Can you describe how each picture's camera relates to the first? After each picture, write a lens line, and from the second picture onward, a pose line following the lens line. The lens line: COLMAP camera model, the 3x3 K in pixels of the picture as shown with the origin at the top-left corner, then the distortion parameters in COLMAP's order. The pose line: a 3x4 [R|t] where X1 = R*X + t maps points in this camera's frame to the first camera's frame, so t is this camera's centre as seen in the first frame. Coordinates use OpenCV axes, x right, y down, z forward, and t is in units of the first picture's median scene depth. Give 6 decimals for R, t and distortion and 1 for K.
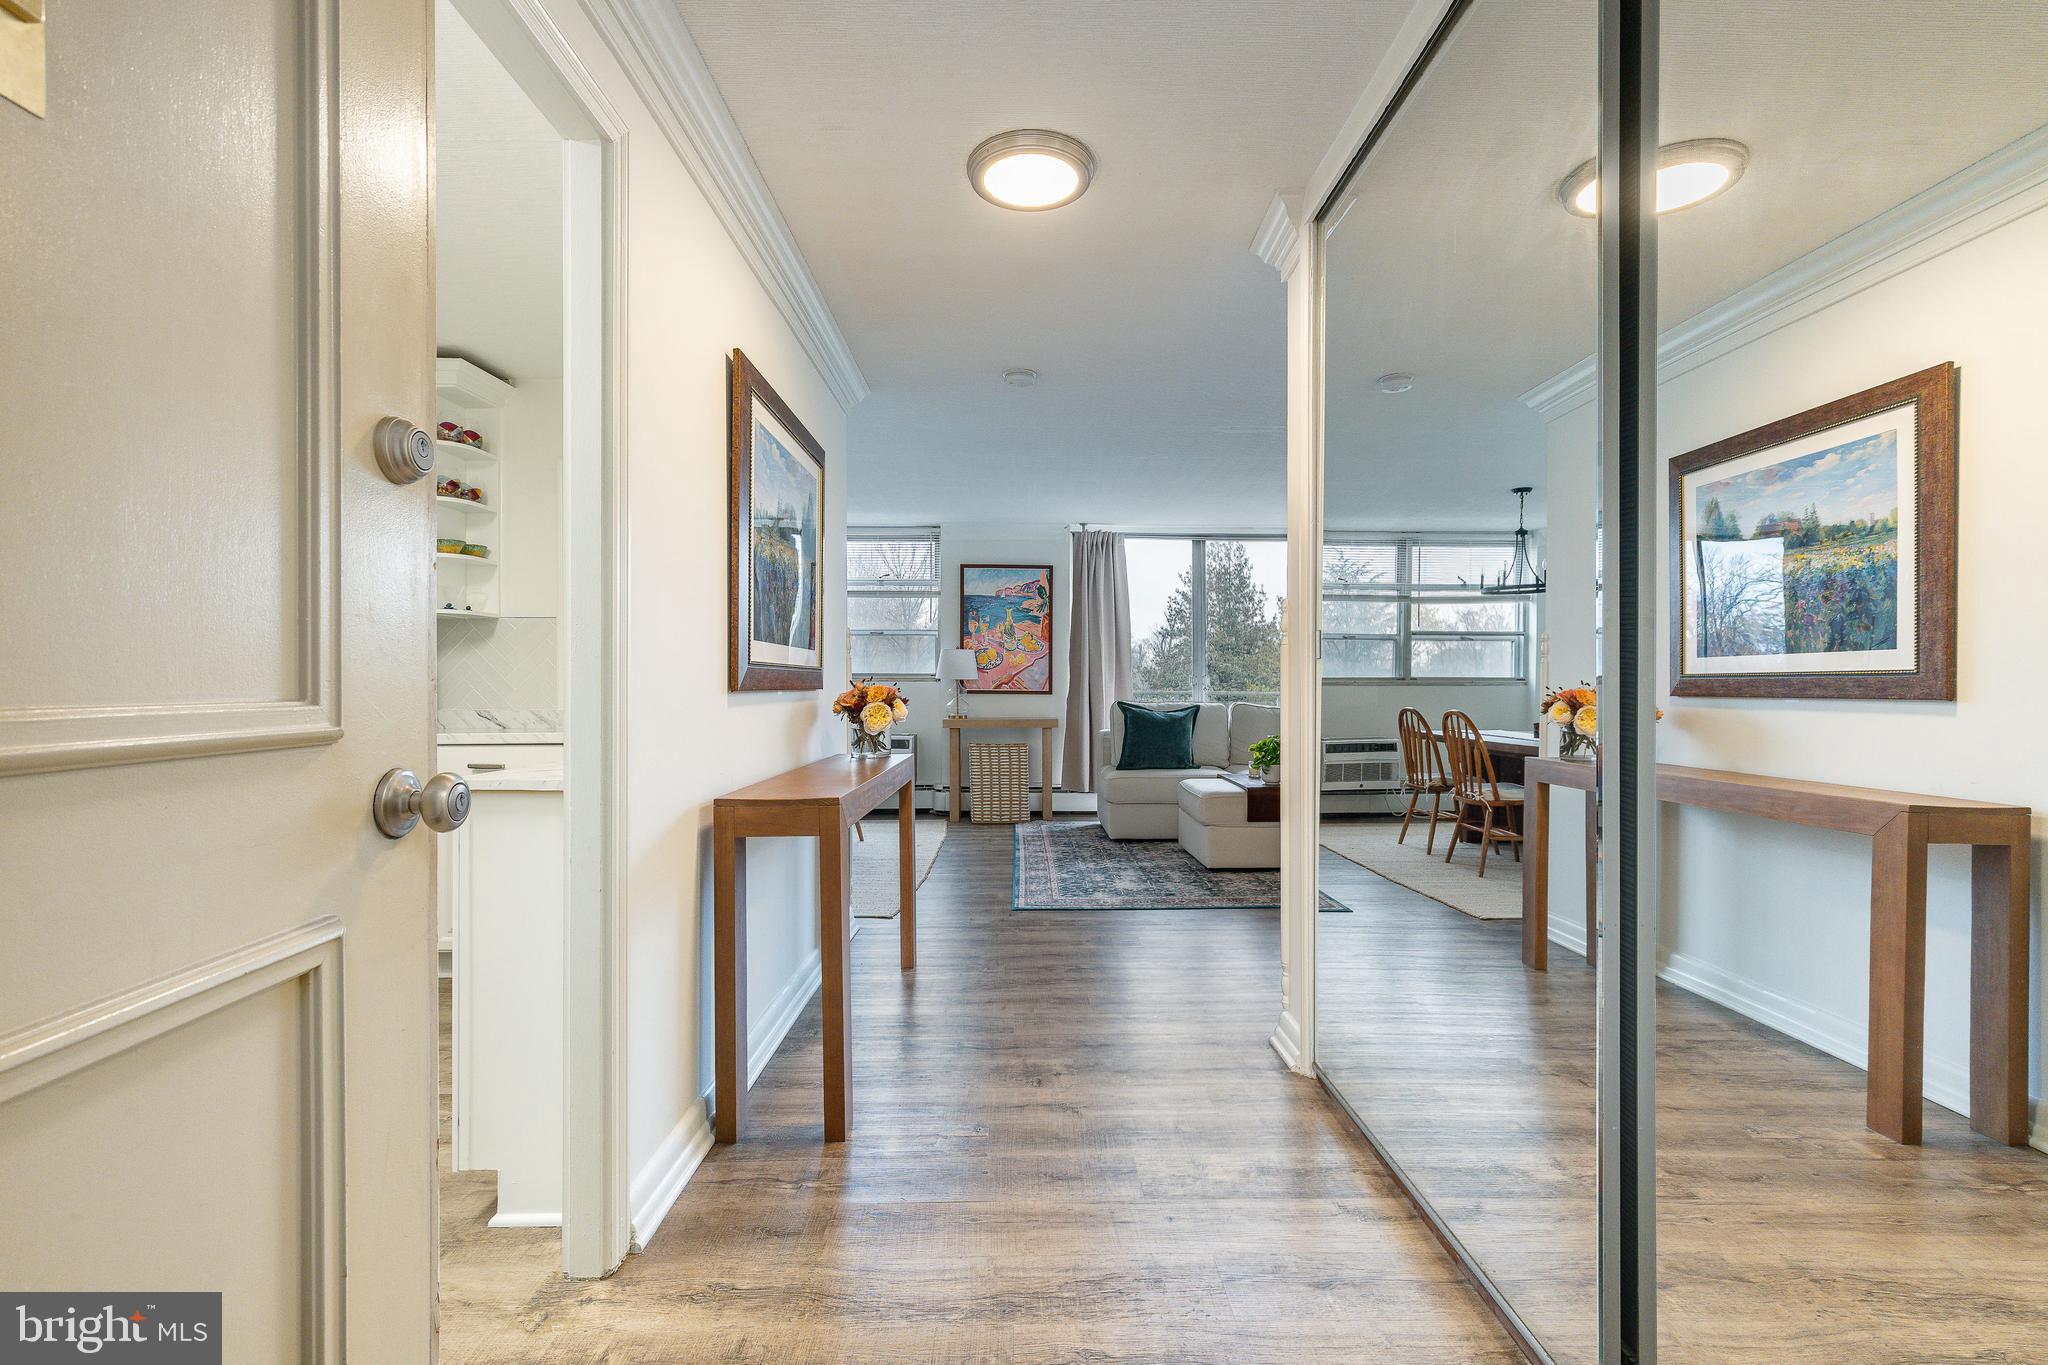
lens RADIAL K [[919.6, 0, 1023.4], [0, 919.6, 687.6], [0, 0, 1]] dist [0.001353, -0.000313]
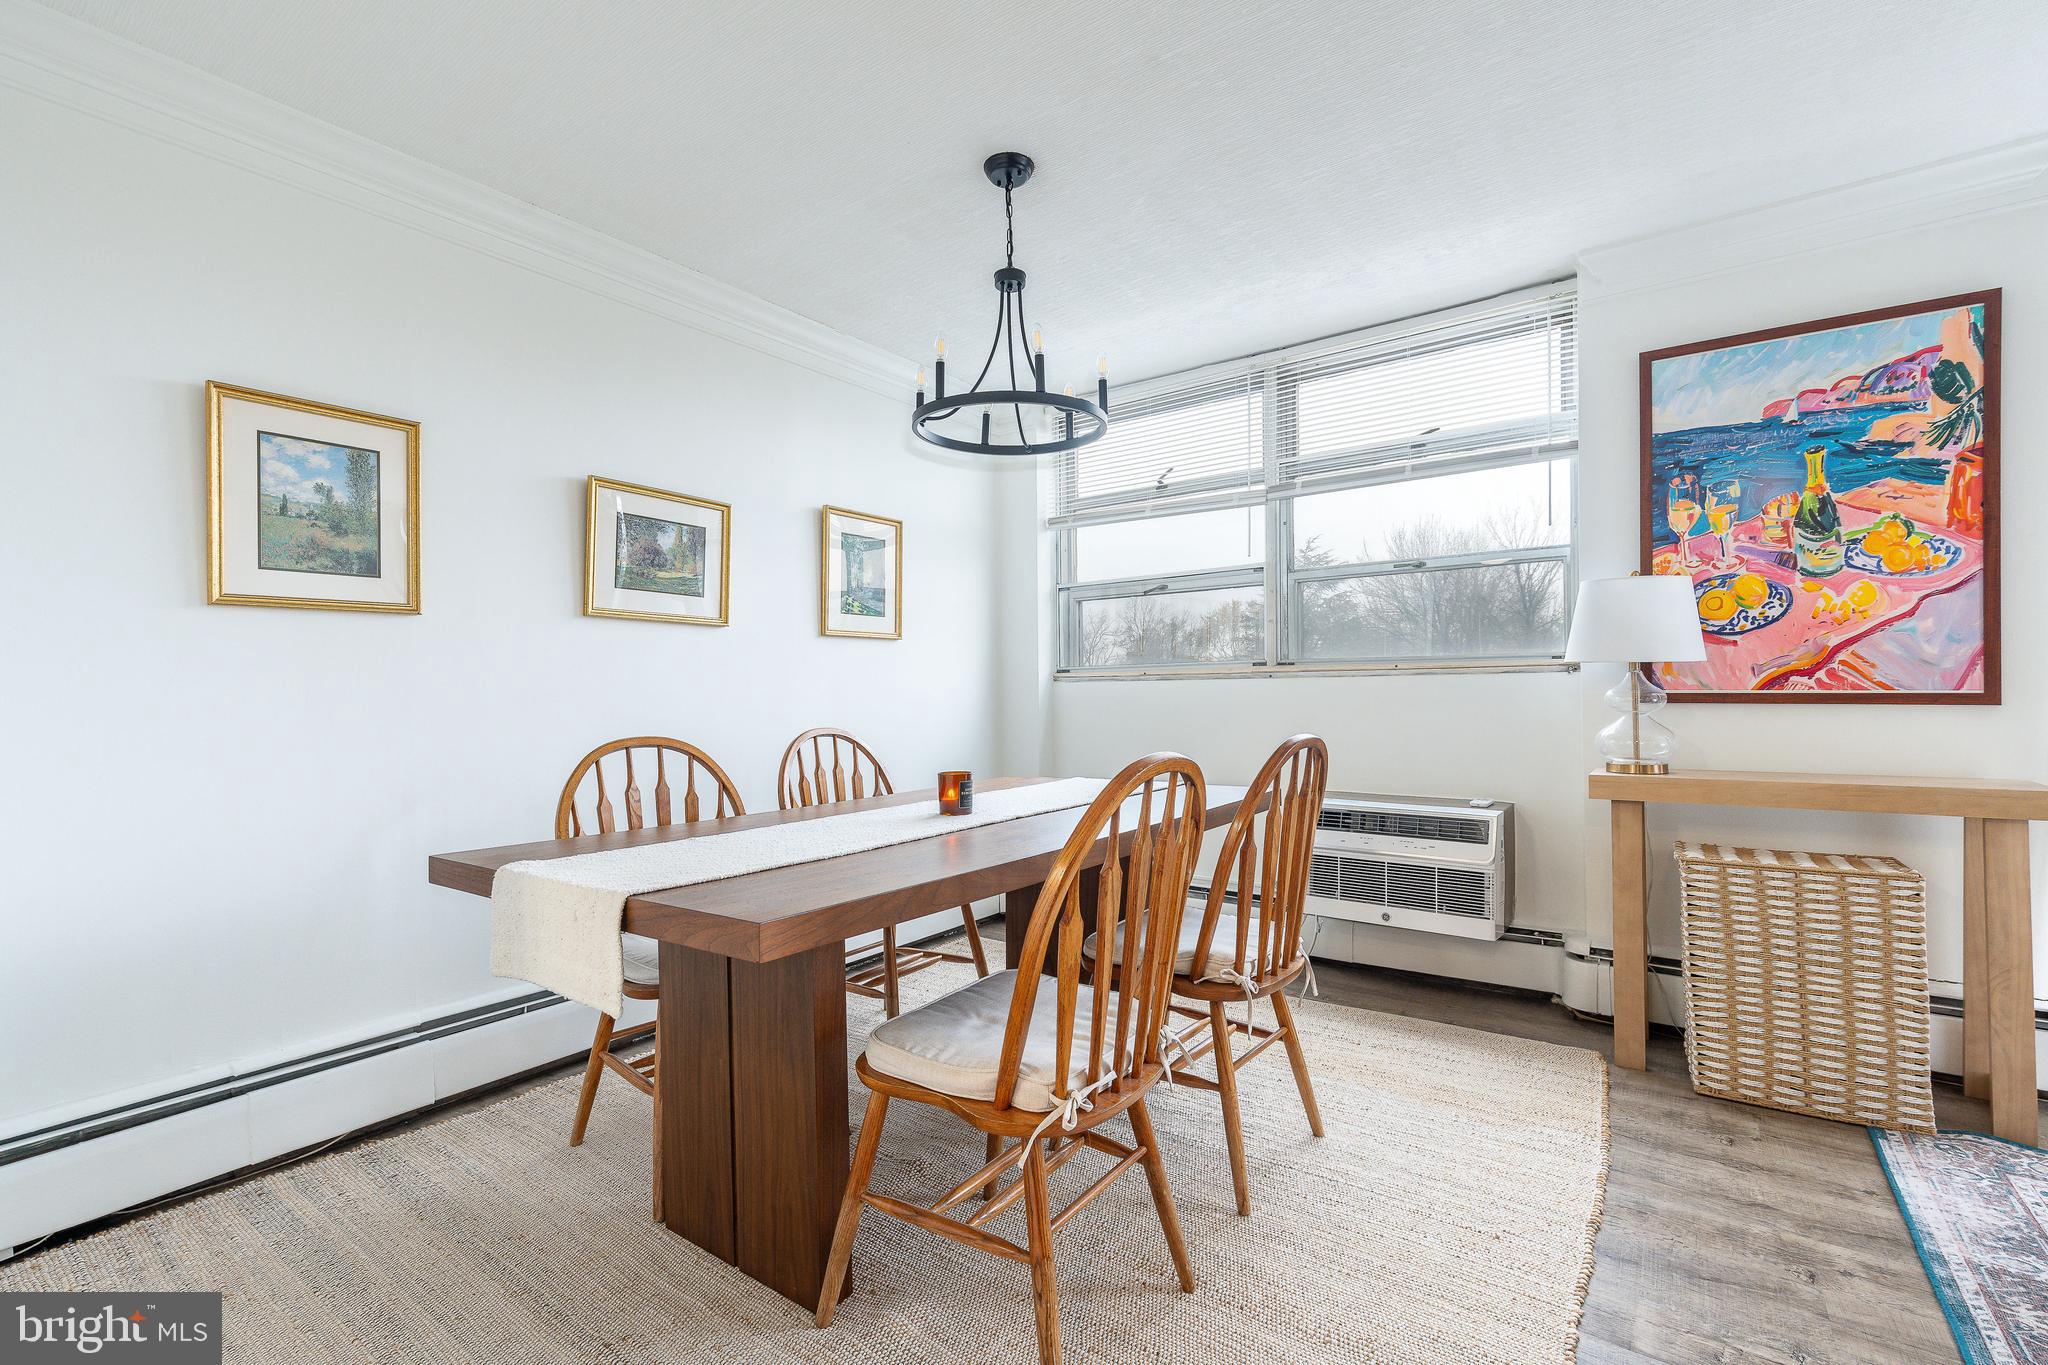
lens RADIAL K [[898.6, 0, 1025.7], [0, 898.6, 689.5], [0, 0, 1]] dist [0.002491, -0.000214]
pose [[0.795313, -0.009872, -0.606119, -0.046618], [0.007557, 0.999951, -0.006370, 0.002021], [0.606152, 0.000485, 0.795348, 0.559089]]
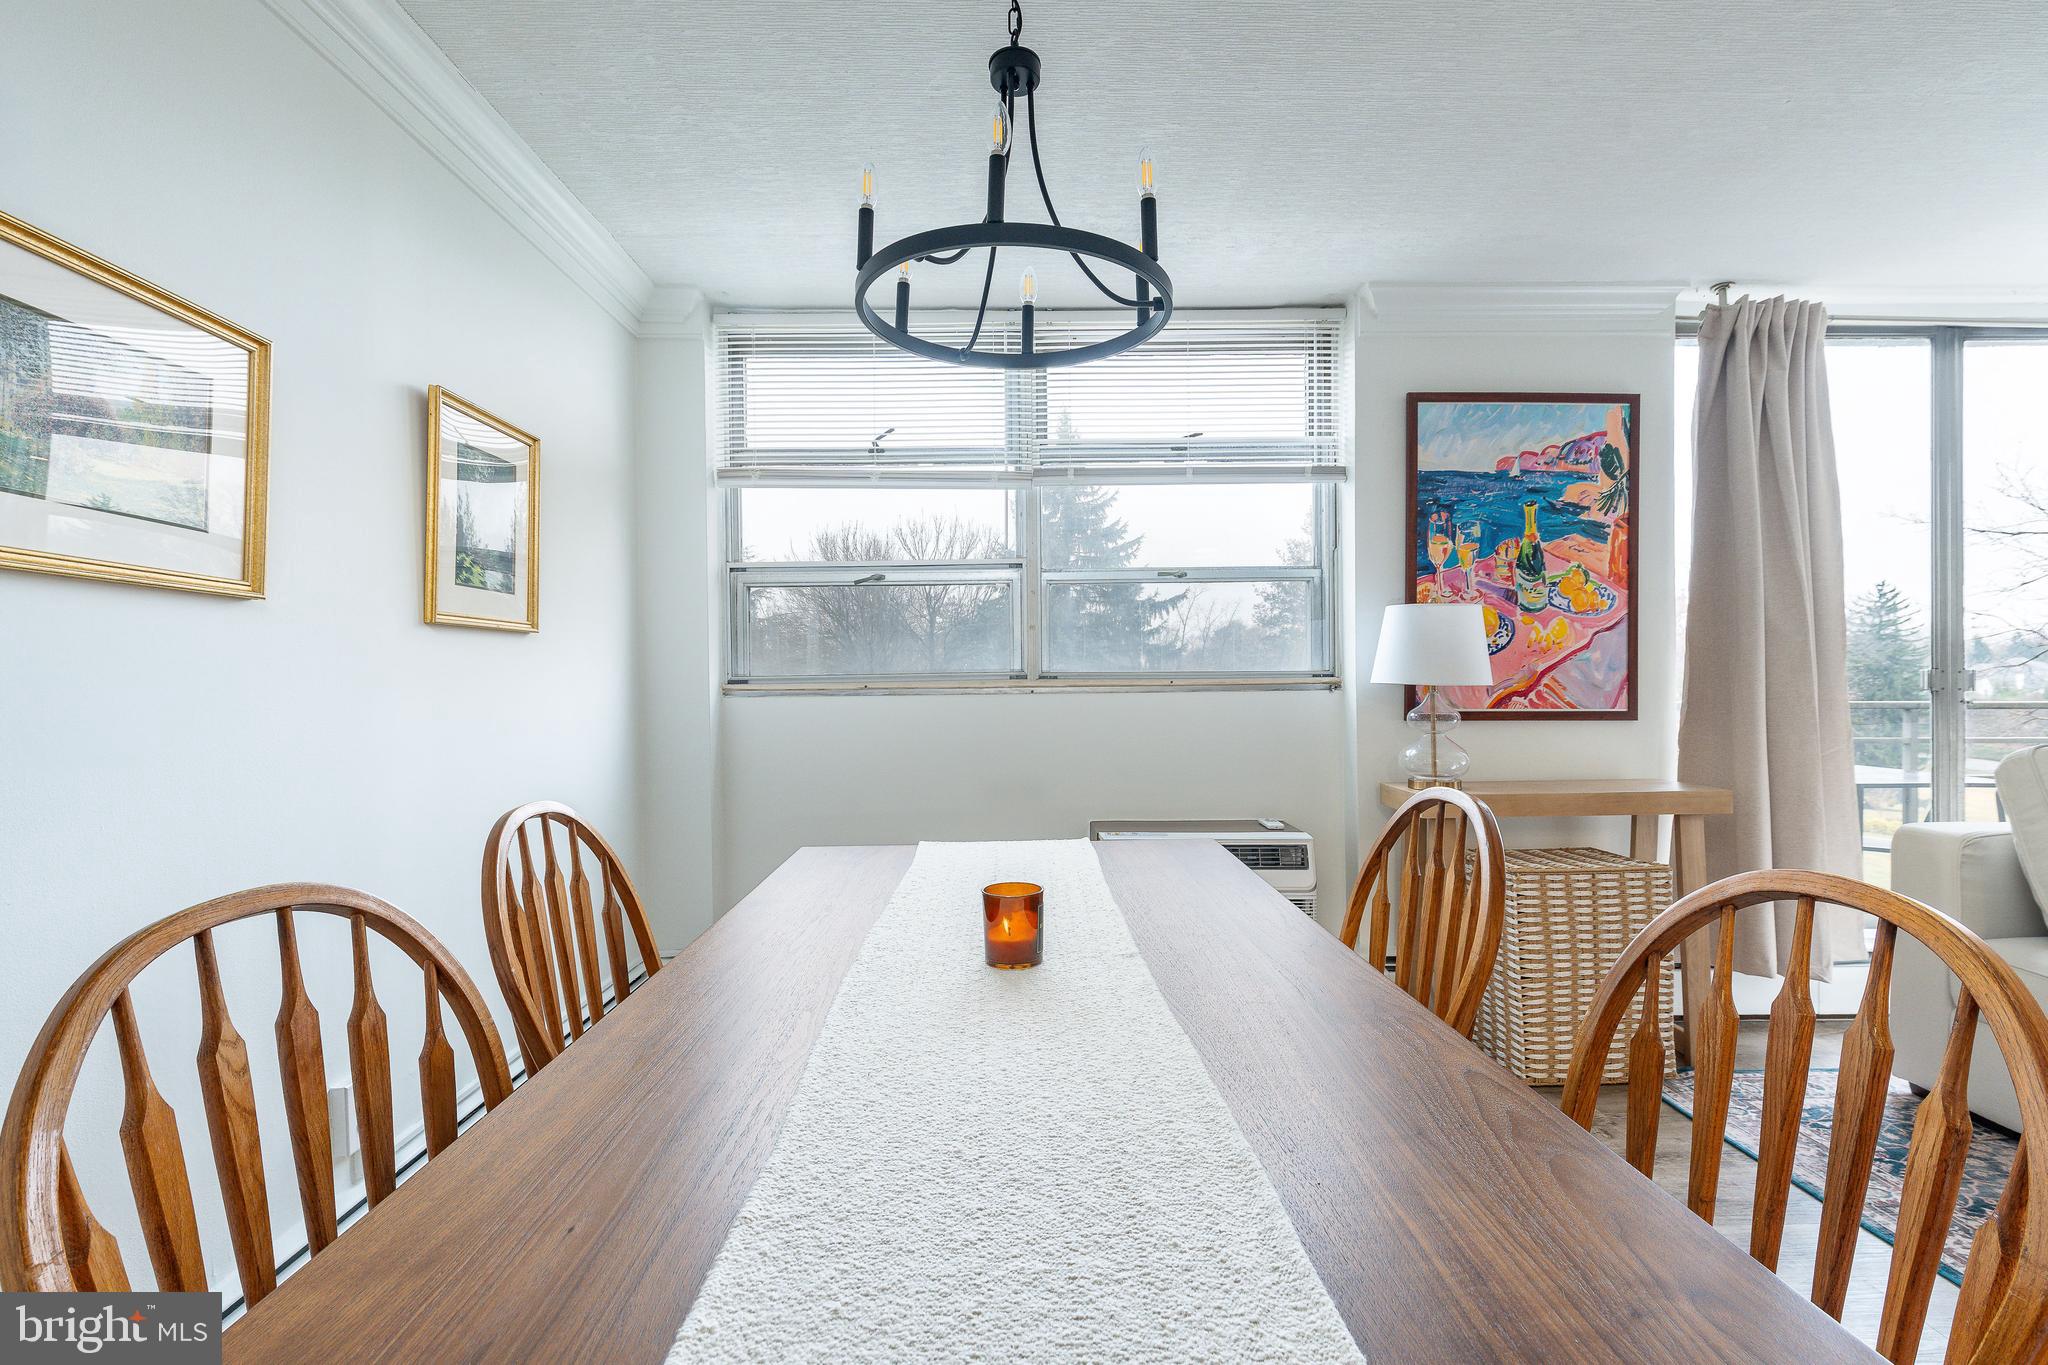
lens RADIAL K [[898.6, 0, 1025.7], [0, 898.6, 689.5], [0, 0, 1]] dist [0.002491, -0.000214]
pose [[0.999903, -0.008768, -0.010840, -0.229814], [0.008826, 0.999947, 0.005350, -0.010060], [0.010792, -0.005445, 0.999927, 0.609088]]
